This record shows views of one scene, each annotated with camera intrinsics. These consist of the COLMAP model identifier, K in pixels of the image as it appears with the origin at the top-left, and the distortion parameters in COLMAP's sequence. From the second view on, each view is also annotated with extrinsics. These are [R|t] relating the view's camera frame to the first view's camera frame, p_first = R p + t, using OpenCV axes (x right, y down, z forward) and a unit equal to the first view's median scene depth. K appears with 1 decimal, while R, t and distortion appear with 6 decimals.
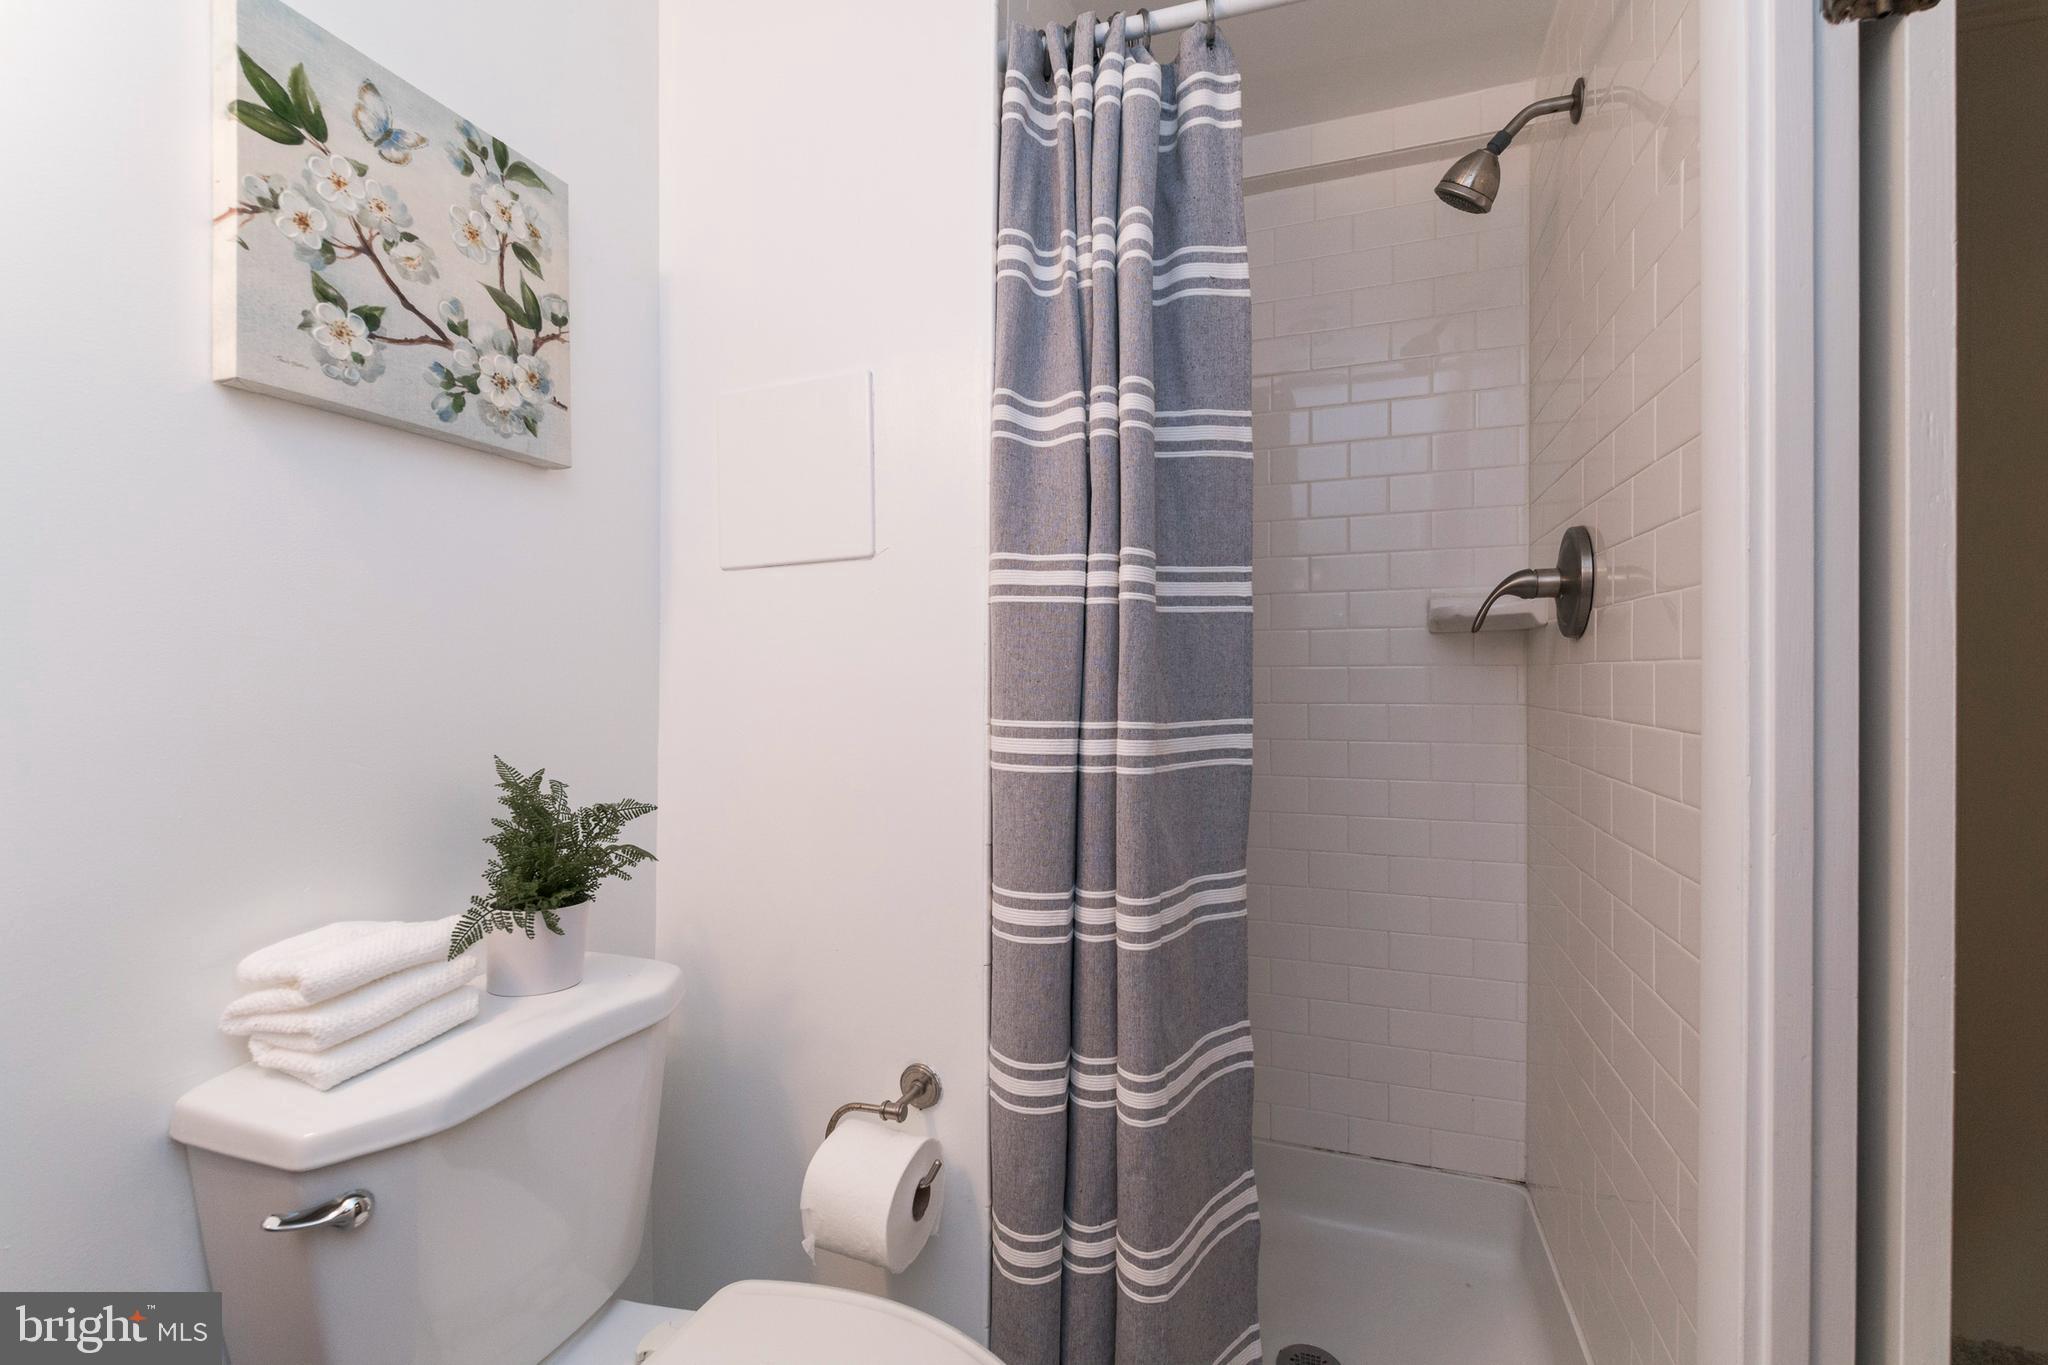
lens RADIAL K [[880.8, 0, 1025.4], [0, 880.8, 676.7], [0, 0, 1]] dist [0.001489, -0.003157]
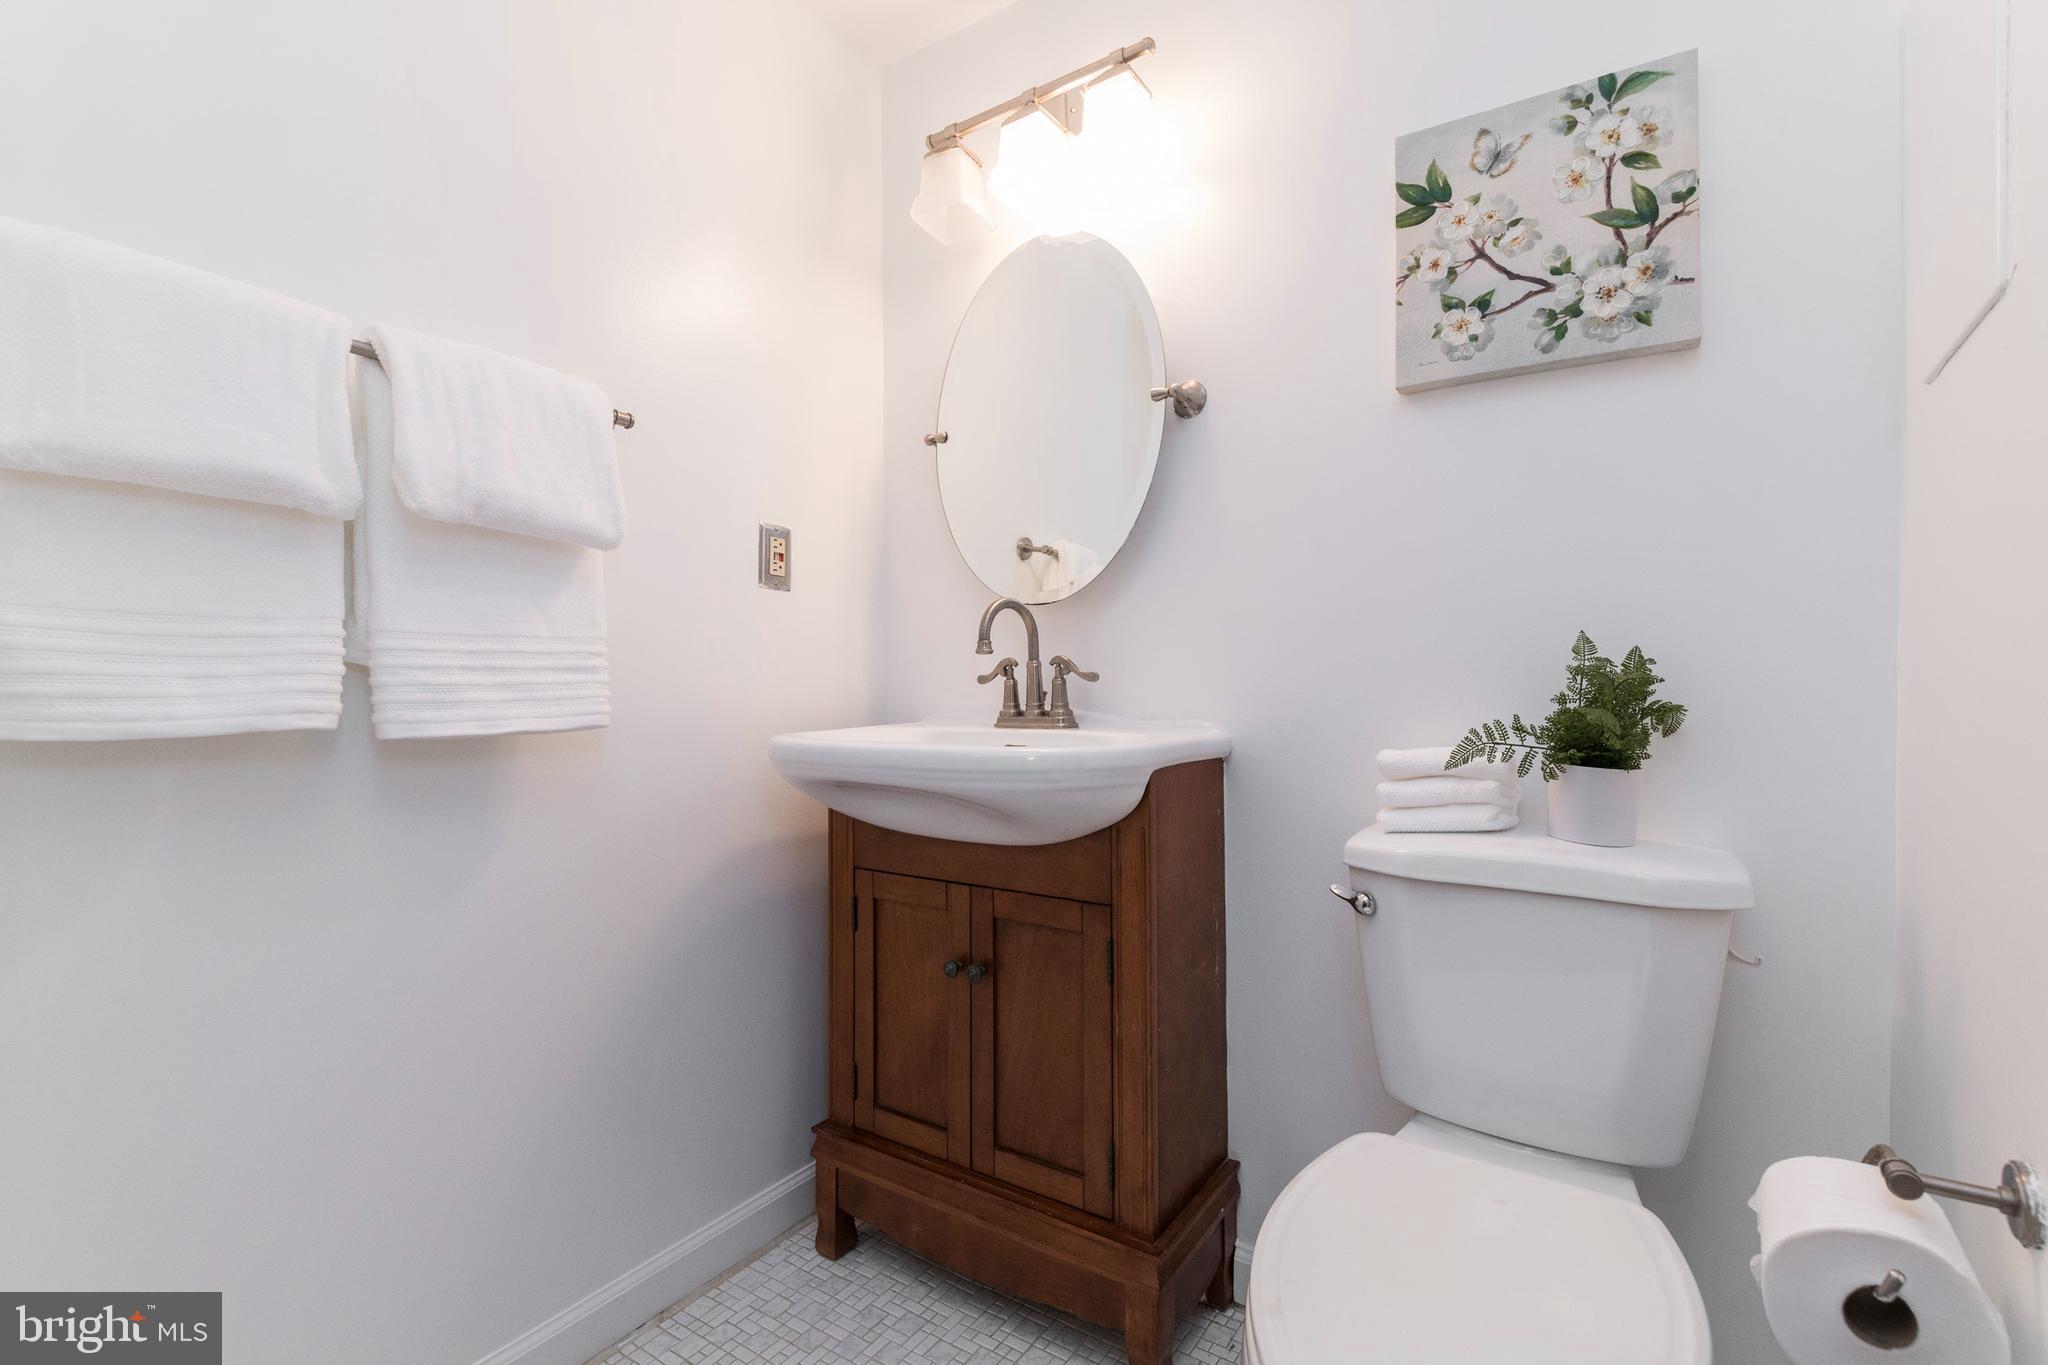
lens RADIAL K [[880.8, 0, 1024.0], [0, 880.8, 679.6], [0, 0, 1]] dist [0.001489, -0.003157]
pose [[-0.227122, 0.002685, -0.973863, 0.690475], [-0.004221, 0.999984, 0.003741, 0.158358], [0.973857, 0.004960, -0.227107, 0.583976]]
